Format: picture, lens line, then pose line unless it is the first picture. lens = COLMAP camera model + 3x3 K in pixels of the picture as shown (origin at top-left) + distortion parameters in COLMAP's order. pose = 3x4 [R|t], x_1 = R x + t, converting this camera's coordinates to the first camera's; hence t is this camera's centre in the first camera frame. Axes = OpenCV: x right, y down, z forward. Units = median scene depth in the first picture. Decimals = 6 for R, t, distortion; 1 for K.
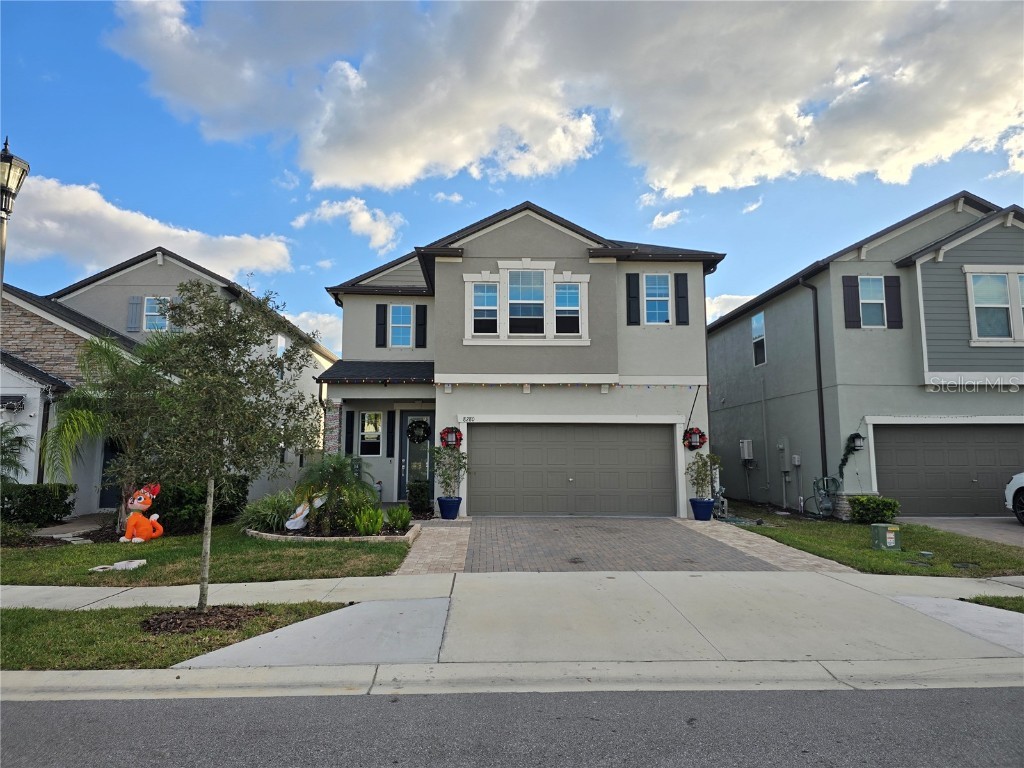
lens RADIAL K [[680.8, 0, 503.2], [0, 680.8, 373.1], [0, 0, 1]] dist [0.061665, -0.064674]
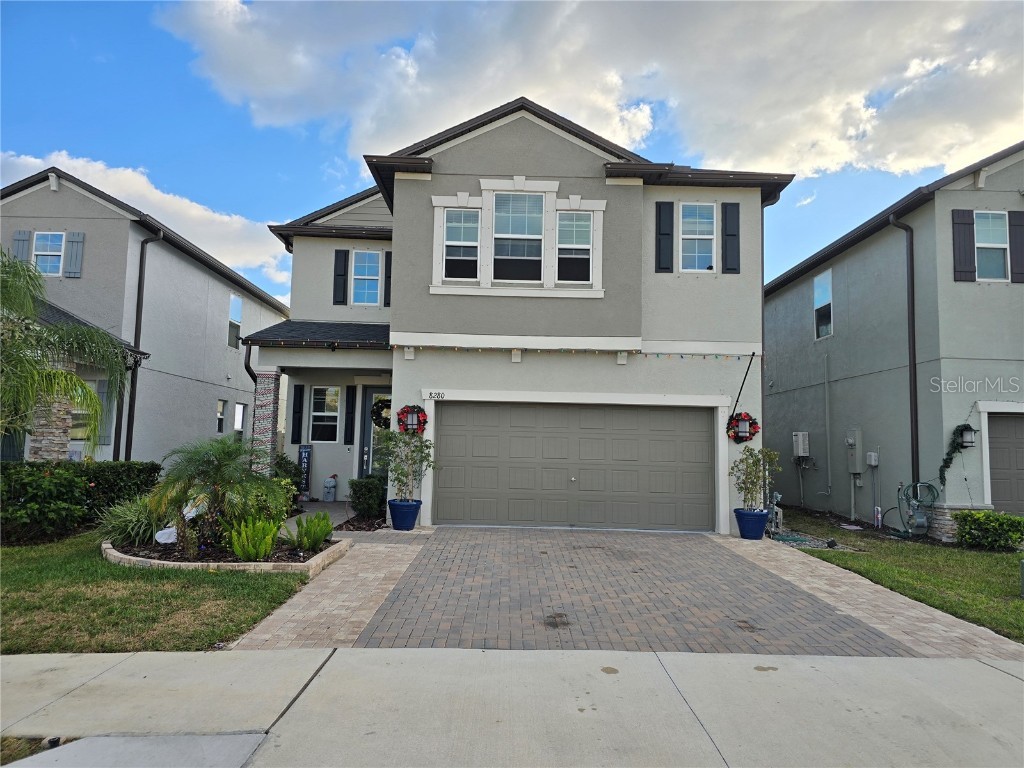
lens RADIAL K [[680.8, 0, 520.3], [0, 680.8, 393.2], [0, 0, 1]] dist [0.061665, -0.064674]
pose [[0.999696, 0.020027, -0.014385, 0.050284], [-0.019407, 0.998928, 0.042031, 0.032579], [0.015212, -0.041739, 0.999013, 0.260535]]
